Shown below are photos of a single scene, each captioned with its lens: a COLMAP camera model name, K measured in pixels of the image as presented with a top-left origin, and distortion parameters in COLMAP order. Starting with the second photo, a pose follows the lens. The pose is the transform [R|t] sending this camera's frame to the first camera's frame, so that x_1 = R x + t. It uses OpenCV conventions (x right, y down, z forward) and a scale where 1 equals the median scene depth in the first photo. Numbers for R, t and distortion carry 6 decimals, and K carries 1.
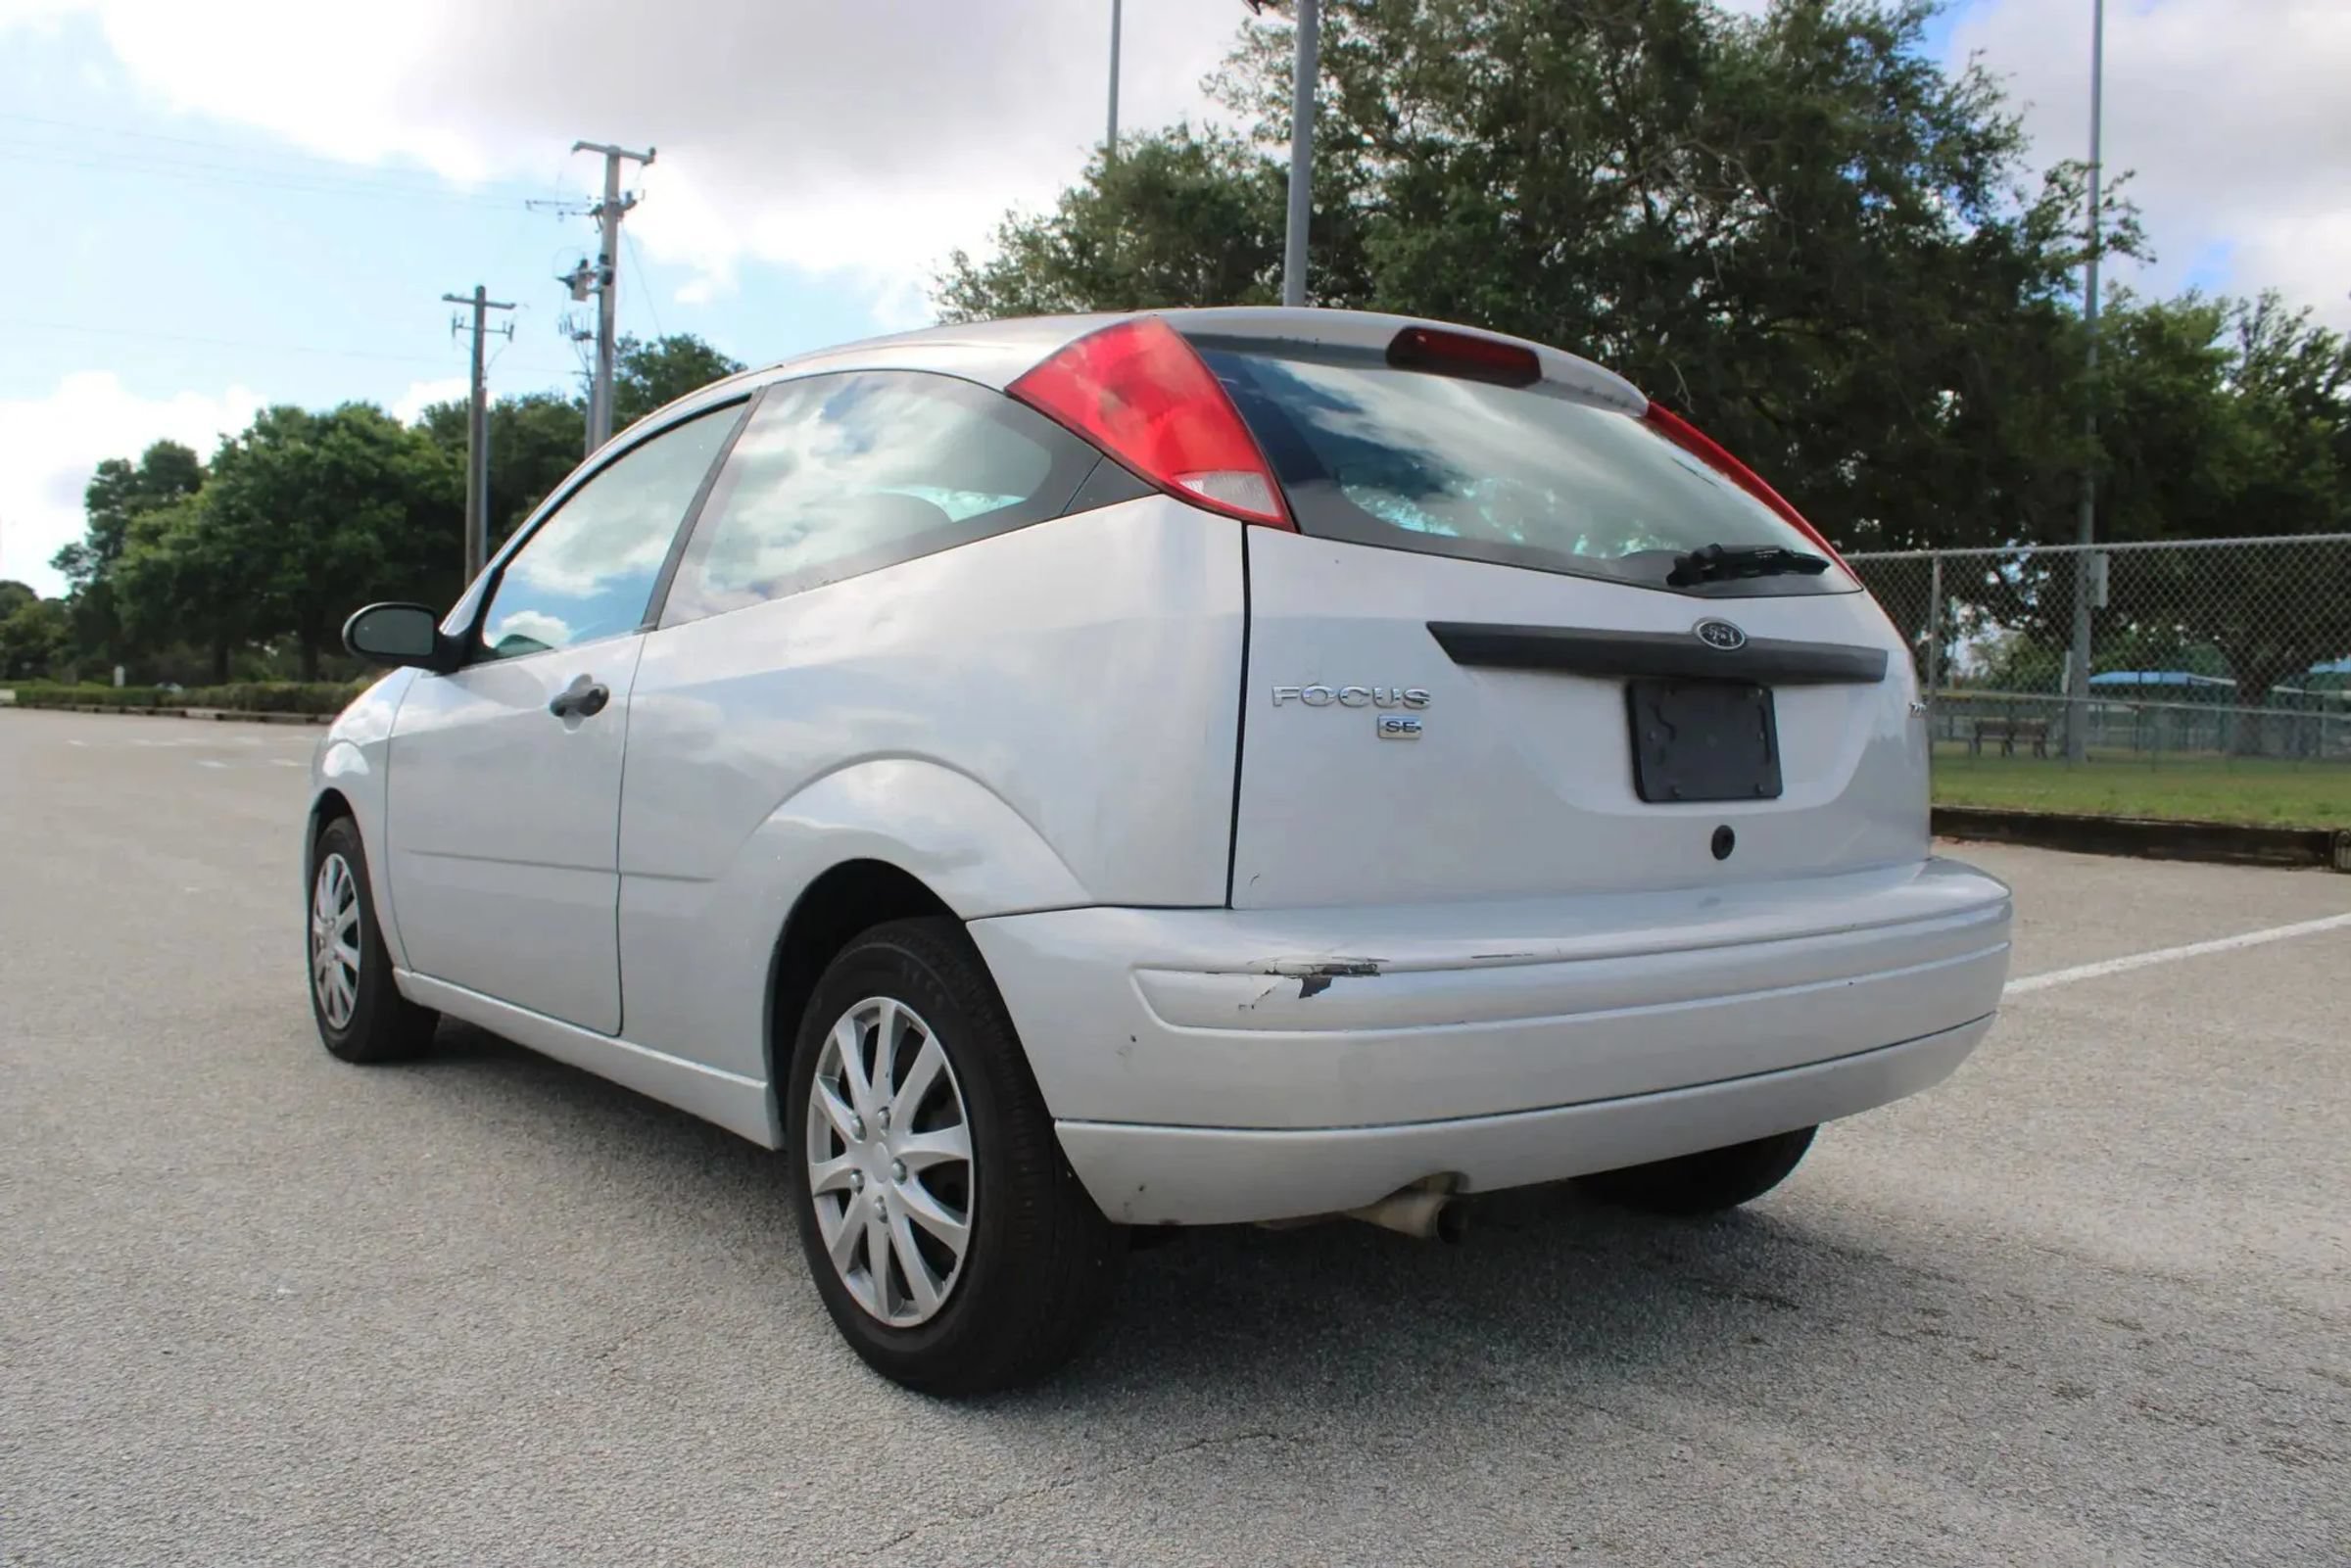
lens RADIAL K [[2047.3, 0, 1143.8], [0, 2047.3, 758.1], [0, 0, 1]] dist [-0.167363, 0.148819]
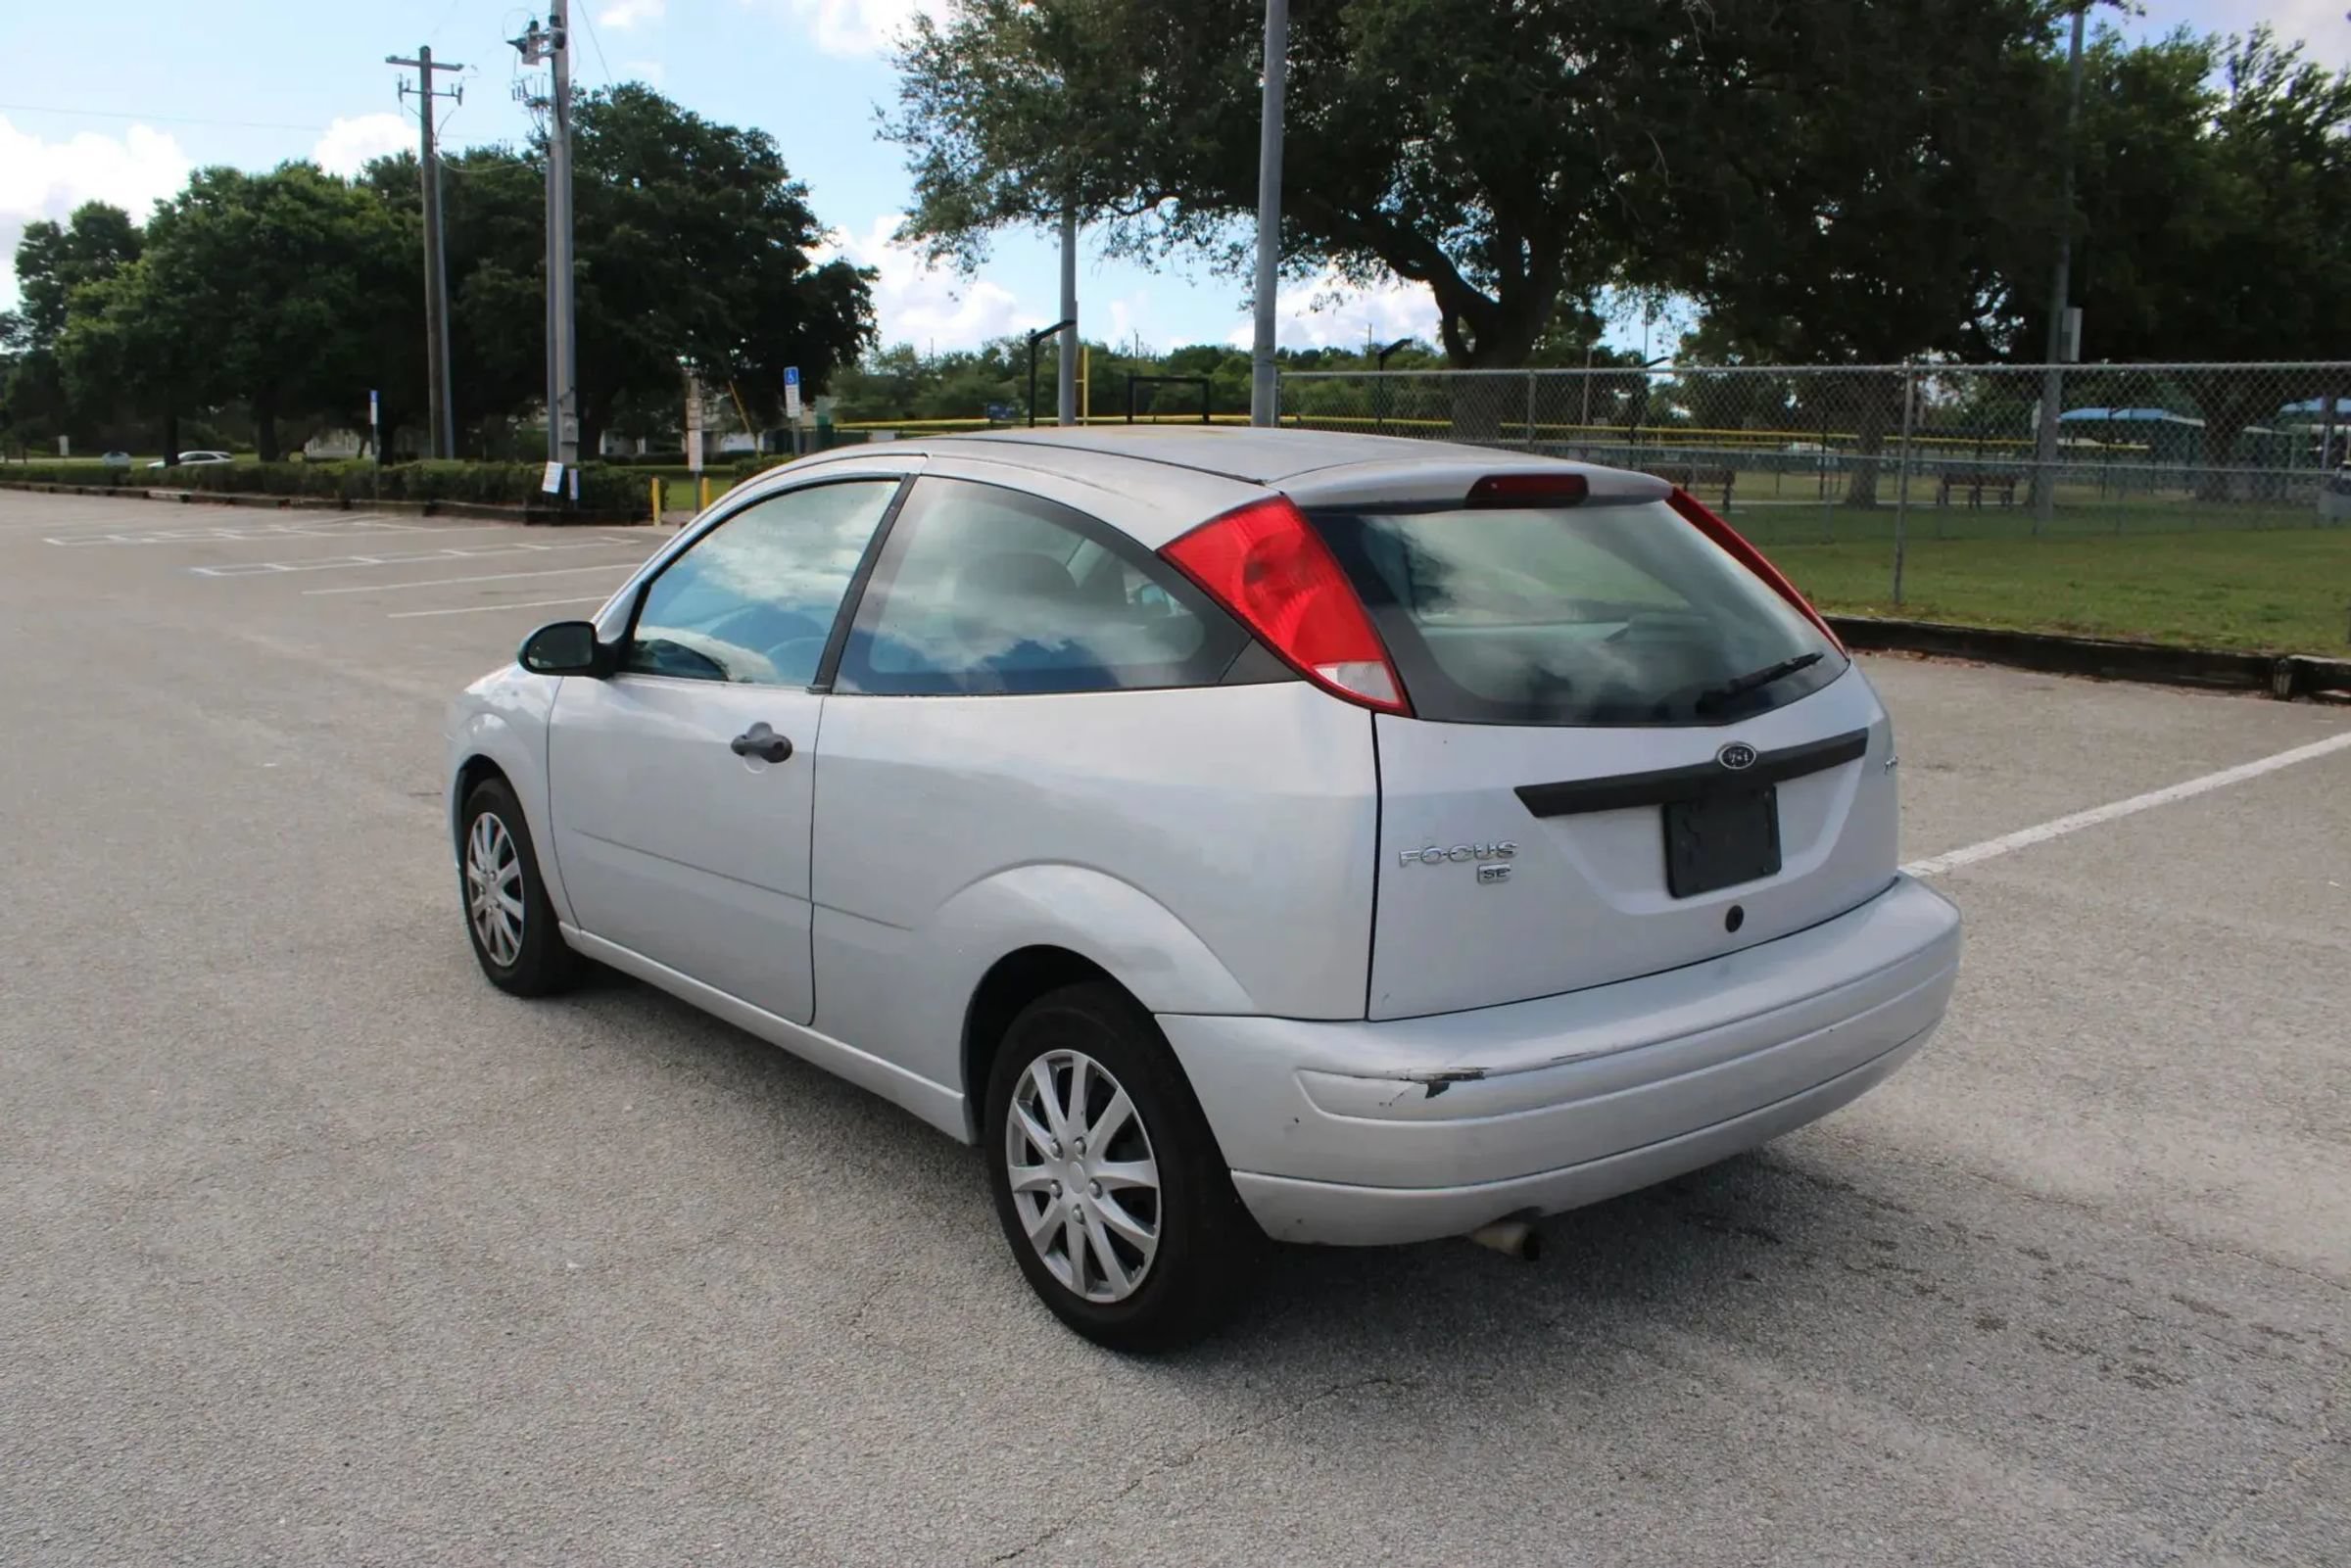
lens RADIAL K [[2047.3, 0, 1149.7], [0, 2047.3, 809.0], [0, 0, 1]] dist [-0.167363, 0.148819]
pose [[0.999645, -0.020383, 0.017158, -0.080451], [0.017559, 0.988362, 0.151105, -0.178539], [-0.020038, -0.150750, 0.988369, -0.188140]]
